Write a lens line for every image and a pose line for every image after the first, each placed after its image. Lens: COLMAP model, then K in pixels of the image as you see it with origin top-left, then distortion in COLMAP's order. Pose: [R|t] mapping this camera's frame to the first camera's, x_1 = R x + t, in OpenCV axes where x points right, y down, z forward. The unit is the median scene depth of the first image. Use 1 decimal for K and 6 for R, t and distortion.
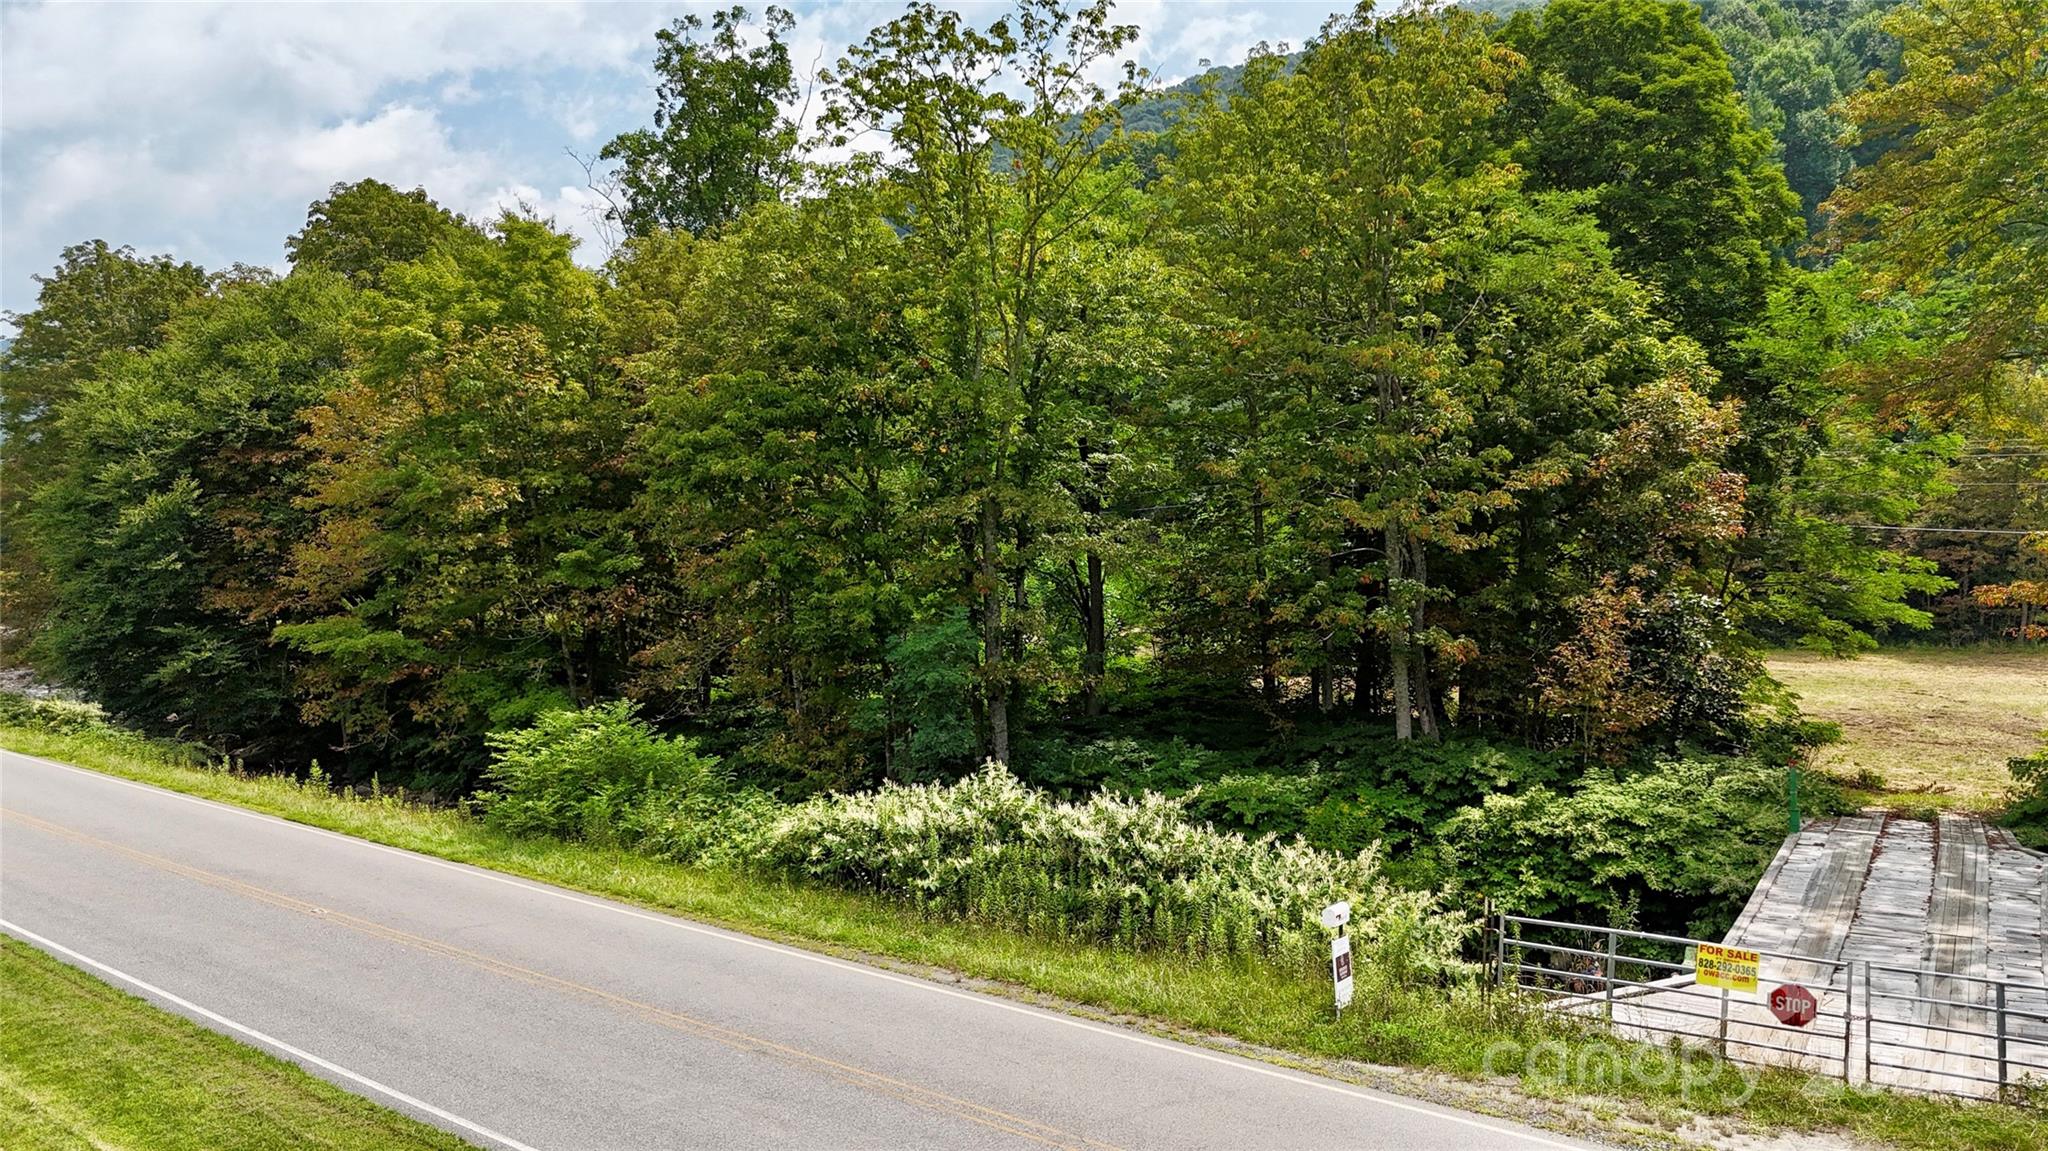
lens RADIAL K [[1540.2, 0, 1011.0], [0, 1540.2, 570.2], [0, 0, 1]] dist [0.039759, -0.018813]
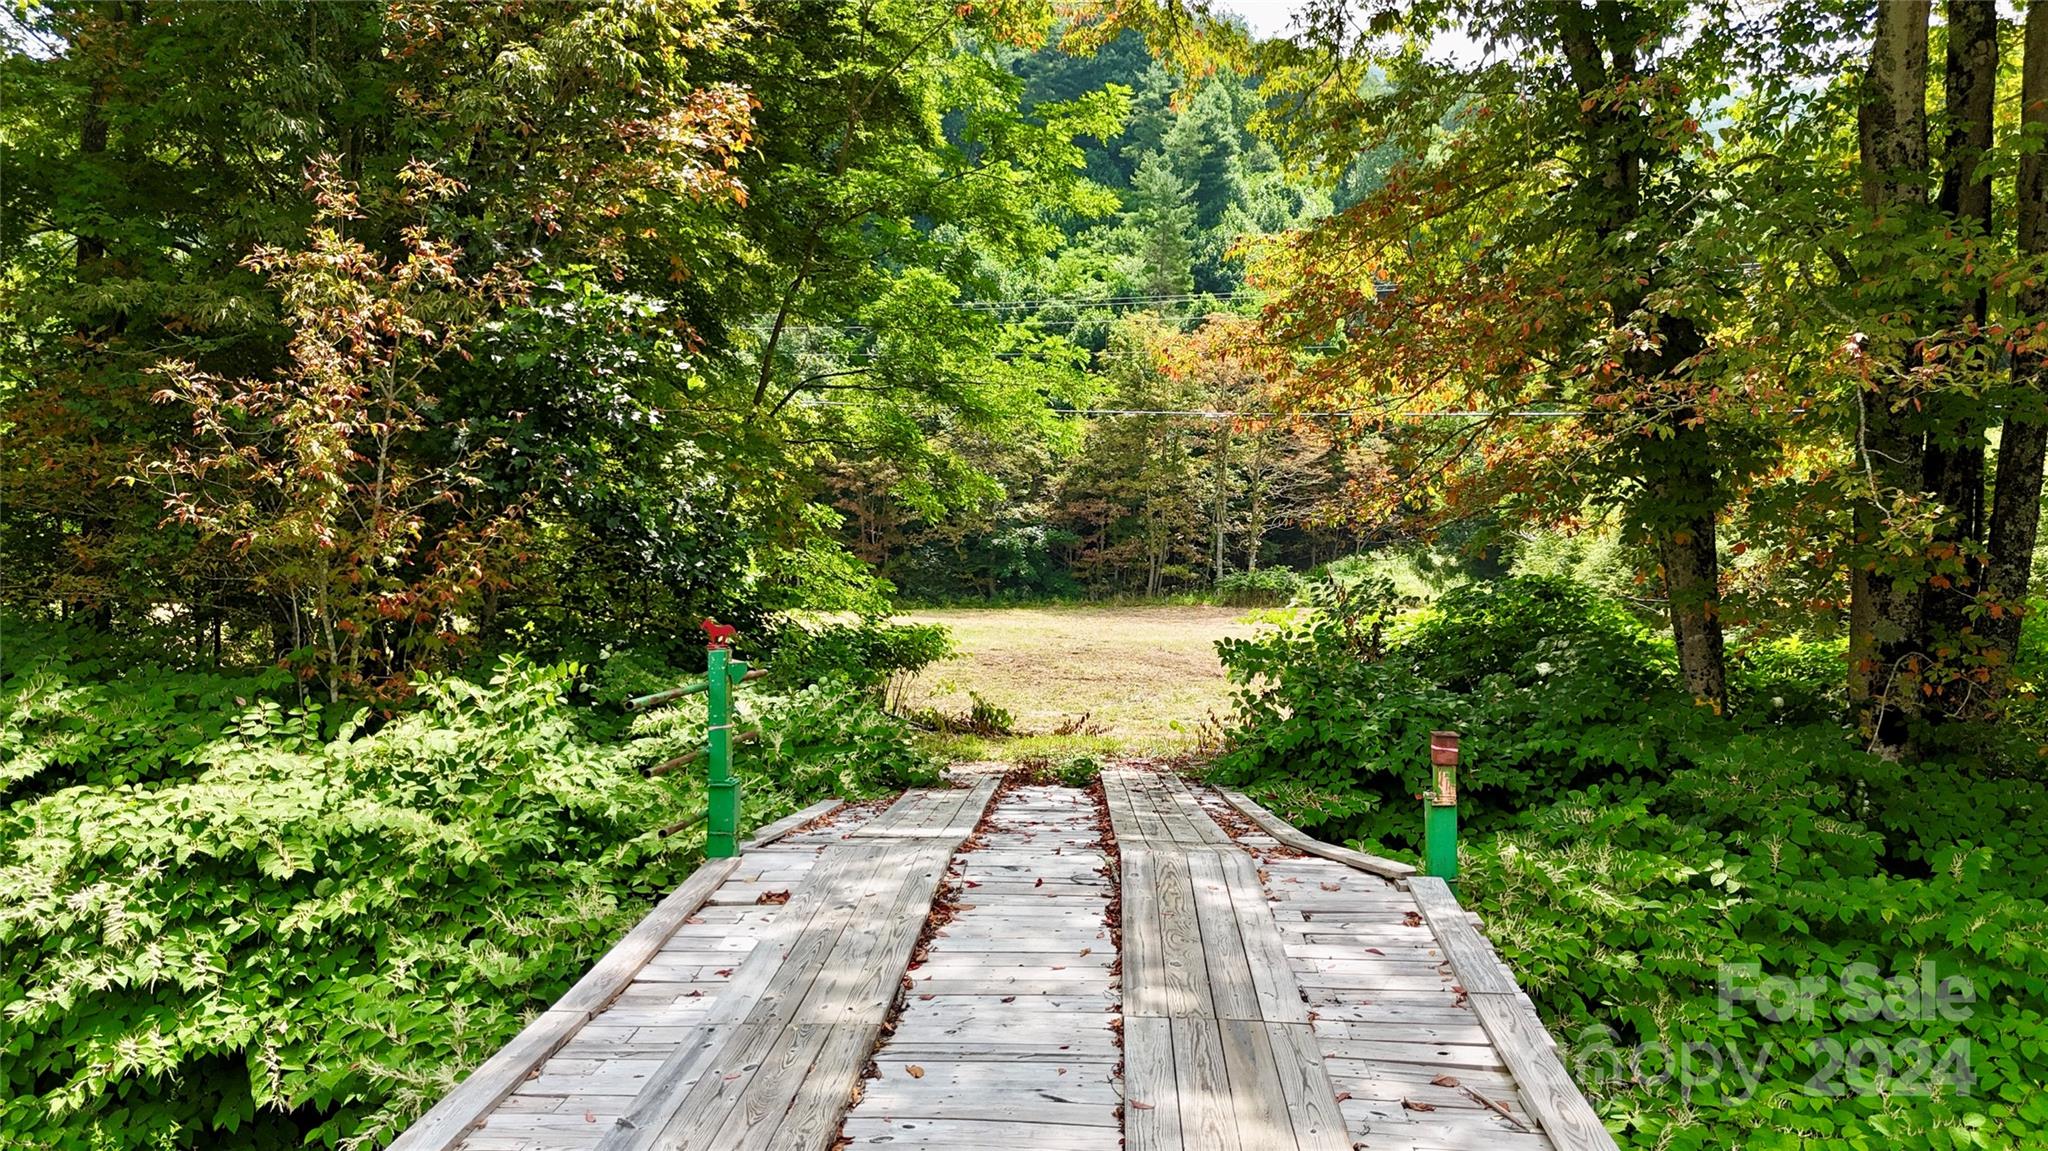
lens RADIAL K [[1540.2, 0, 1023.5], [0, 1540.2, 576.7], [0, 0, 1]] dist [0.039759, -0.018813]
pose [[0.876294, -0.007154, 0.481723, 0.302850], [0.005326, 0.999972, 0.005161, 0.082640], [-0.481747, -0.001957, 0.876308, 0.520884]]
